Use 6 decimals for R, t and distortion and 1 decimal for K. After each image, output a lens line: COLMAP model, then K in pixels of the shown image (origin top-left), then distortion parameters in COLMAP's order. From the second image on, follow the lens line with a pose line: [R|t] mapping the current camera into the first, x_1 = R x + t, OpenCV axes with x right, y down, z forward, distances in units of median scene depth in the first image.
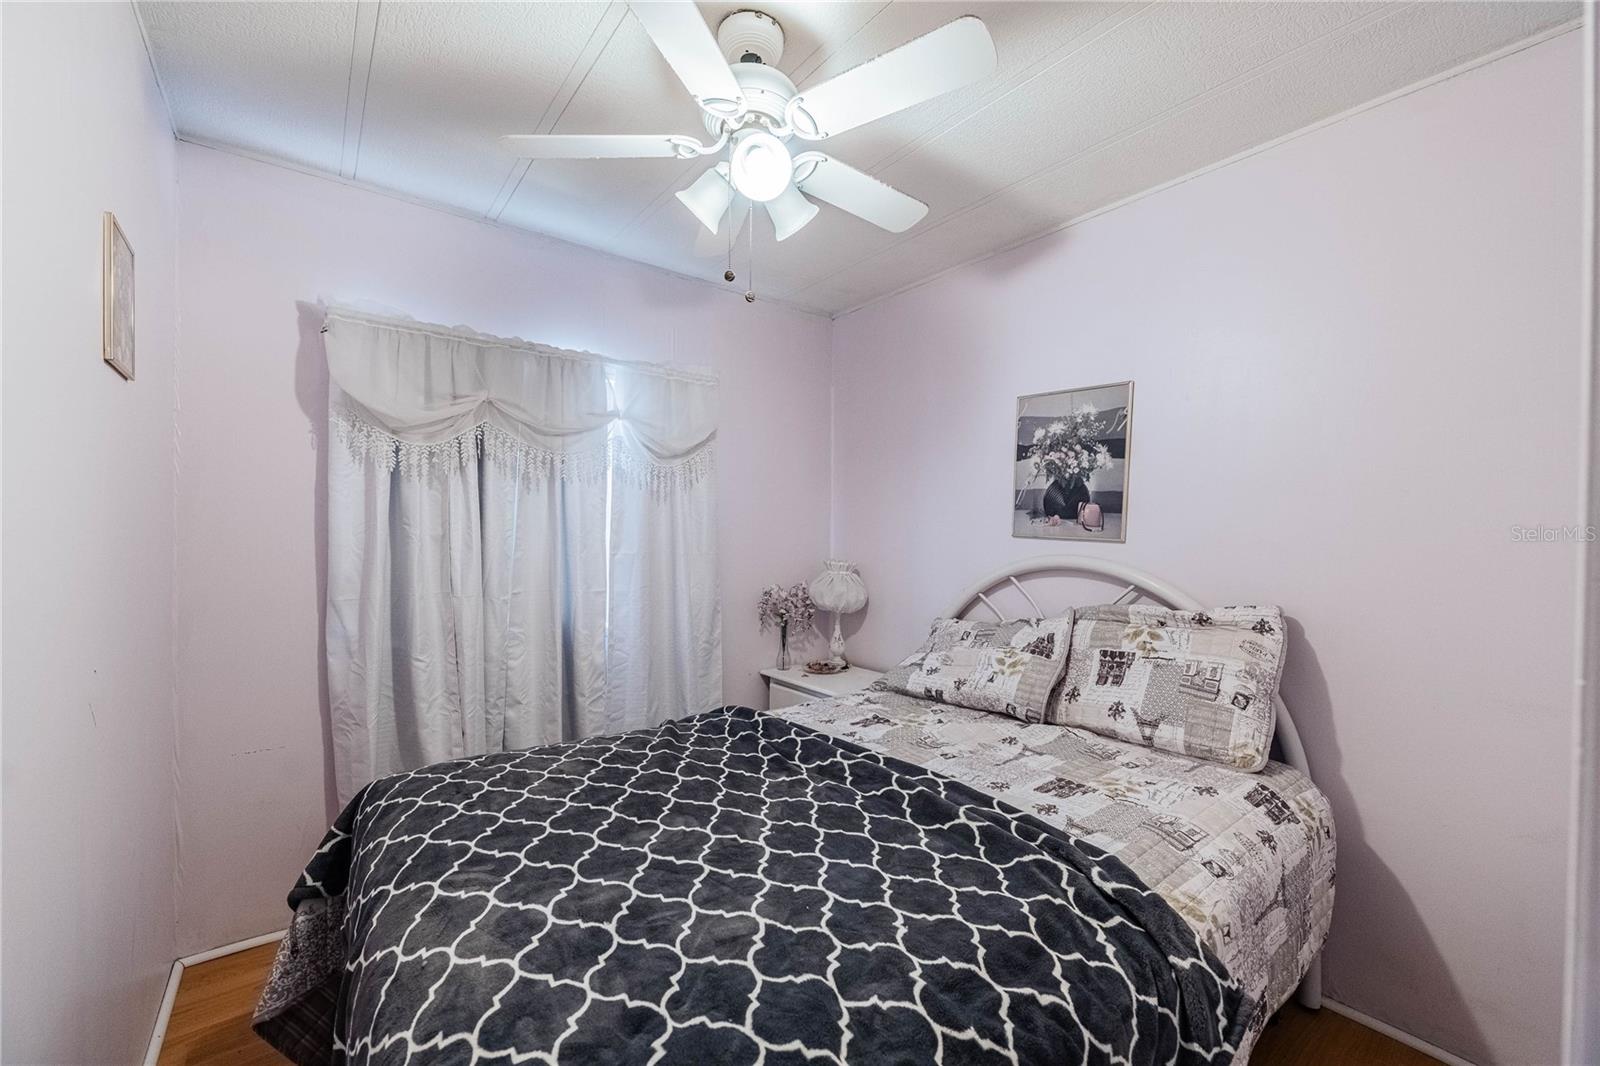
lens RADIAL K [[638.8, 0, 796.1], [0, 638.8, 529.7], [0, 0, 1]] dist [-0.017960, -0.000991]
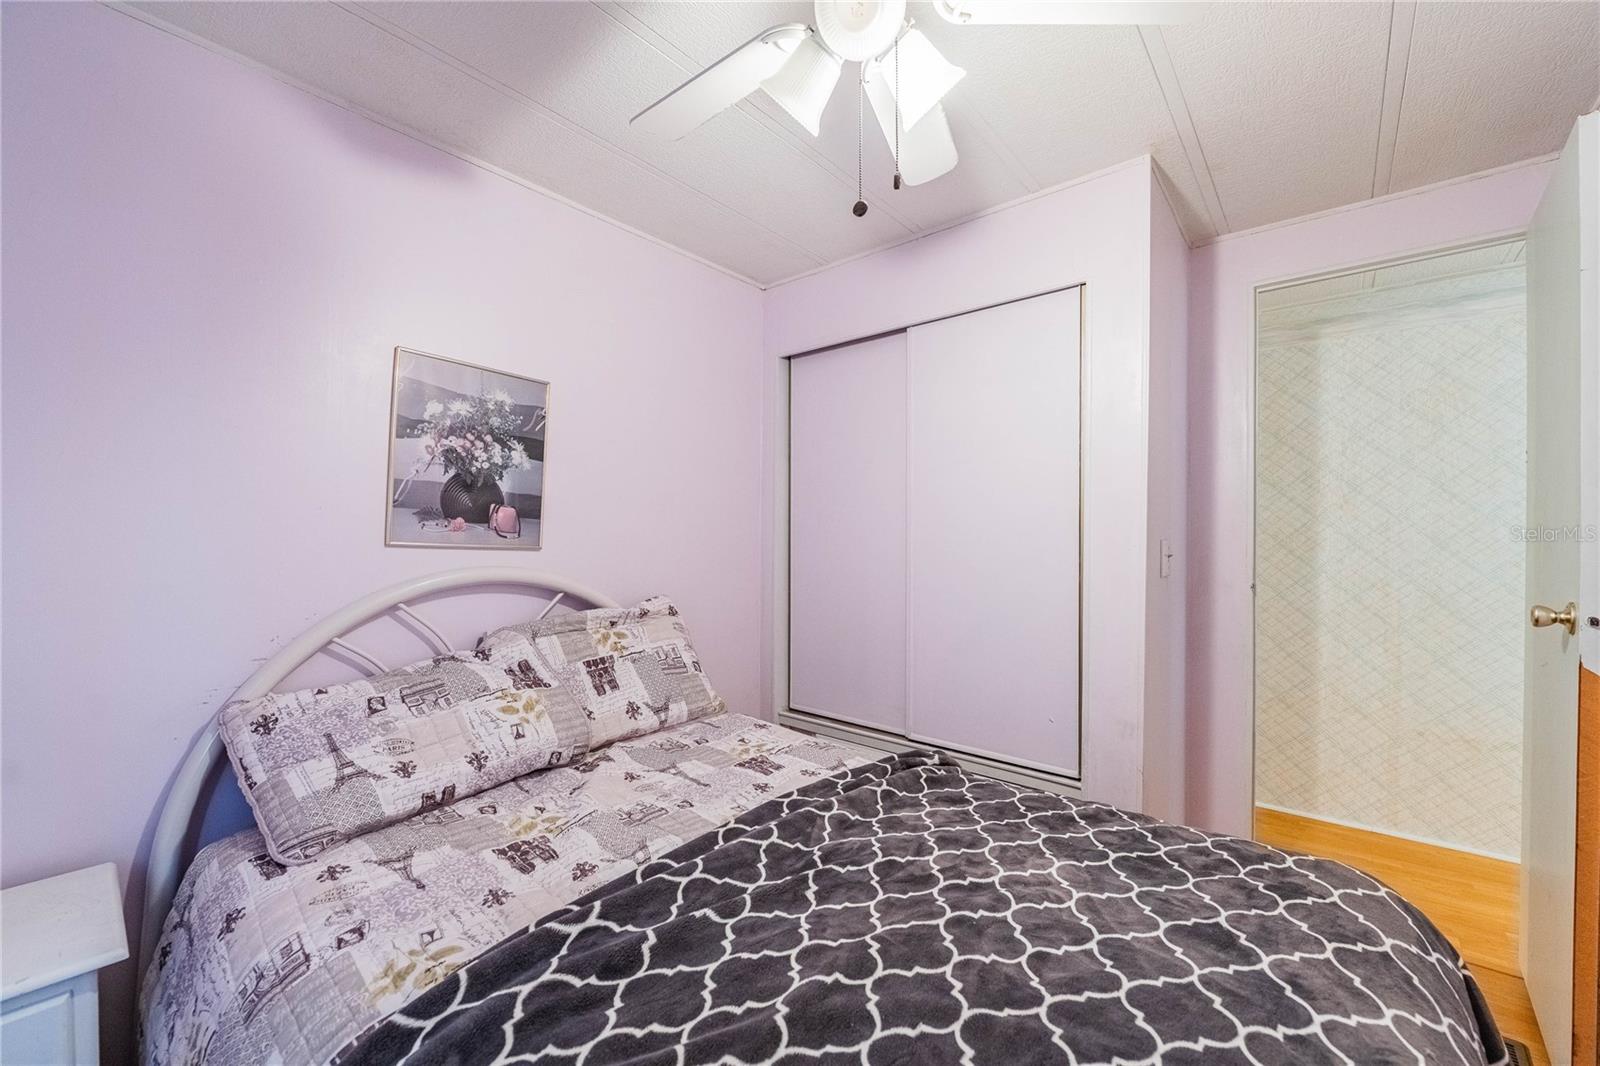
lens RADIAL K [[638.8, 0, 794.0], [0, 638.8, 538.5], [0, 0, 1]] dist [-0.017960, -0.000991]
pose [[-0.214899, -0.000863, 0.976636, -0.478188], [-0.002222, 0.999997, 0.000395, 0.001774], [-0.976634, -0.002085, -0.214901, 0.811276]]
